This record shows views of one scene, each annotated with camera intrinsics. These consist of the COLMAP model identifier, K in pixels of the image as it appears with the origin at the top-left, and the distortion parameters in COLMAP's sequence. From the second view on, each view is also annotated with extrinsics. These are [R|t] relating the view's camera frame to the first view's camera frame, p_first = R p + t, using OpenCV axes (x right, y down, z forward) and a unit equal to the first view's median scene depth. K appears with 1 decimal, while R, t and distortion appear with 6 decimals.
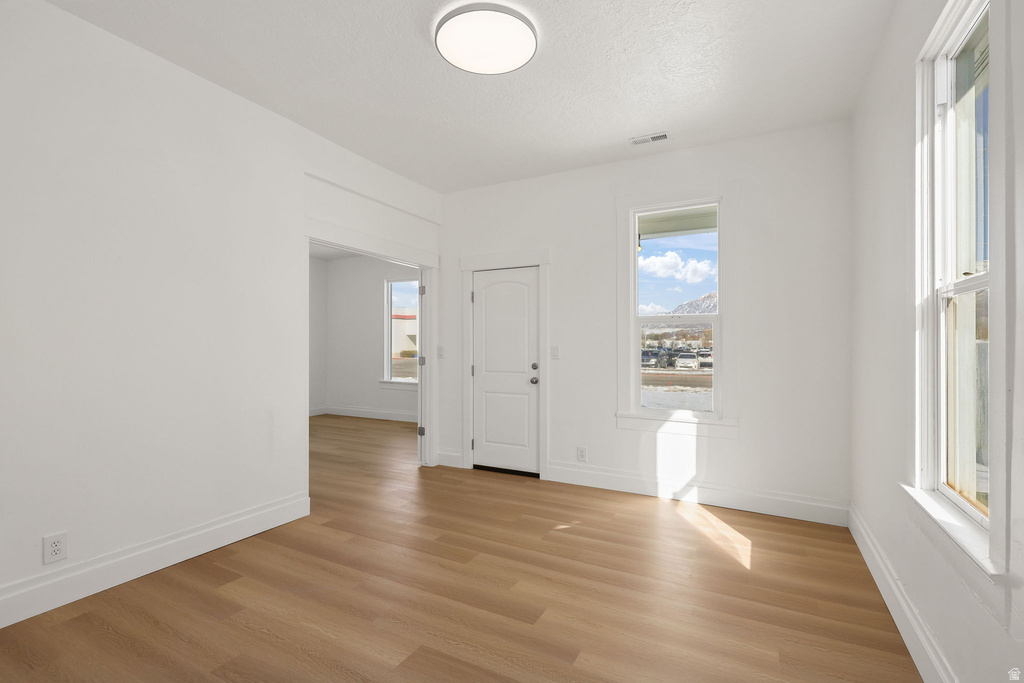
lens RADIAL K [[471.0, 0, 506.9], [0, 471.0, 343.5], [0, 0, 1]] dist [0.002546, 0.000199]
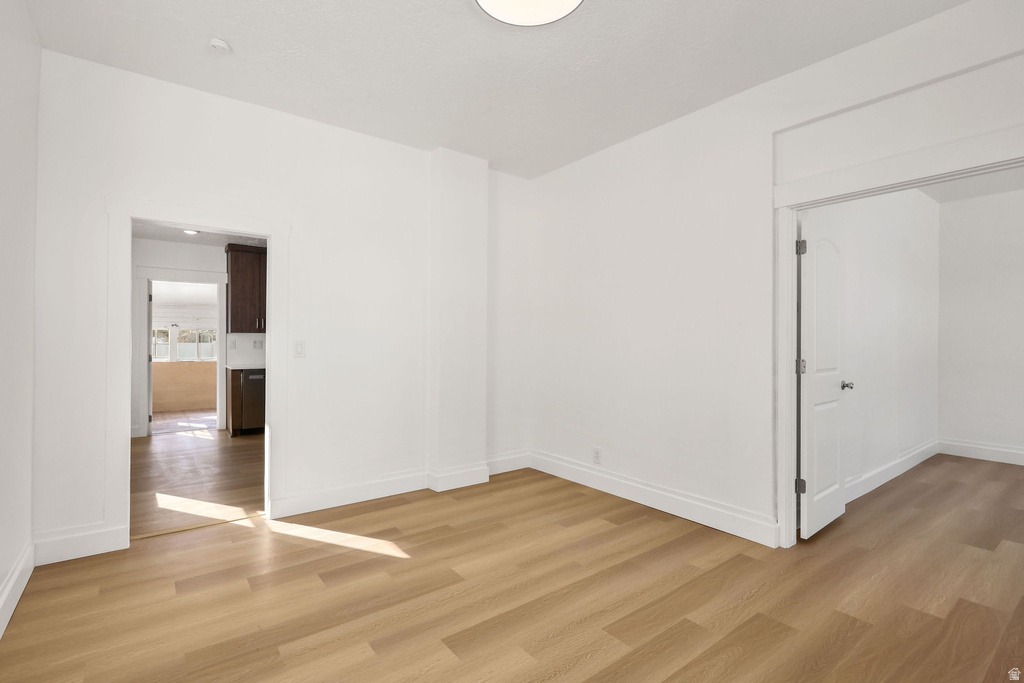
lens RADIAL K [[471.0, 0, 506.9], [0, 471.0, 343.5], [0, 0, 1]] dist [0.002546, 0.000199]
pose [[-0.405690, -0.002194, -0.914008, 0.707747], [-0.002815, 0.999995, -0.001151, 0.013405], [0.914006, 0.002106, -0.405694, 1.240258]]
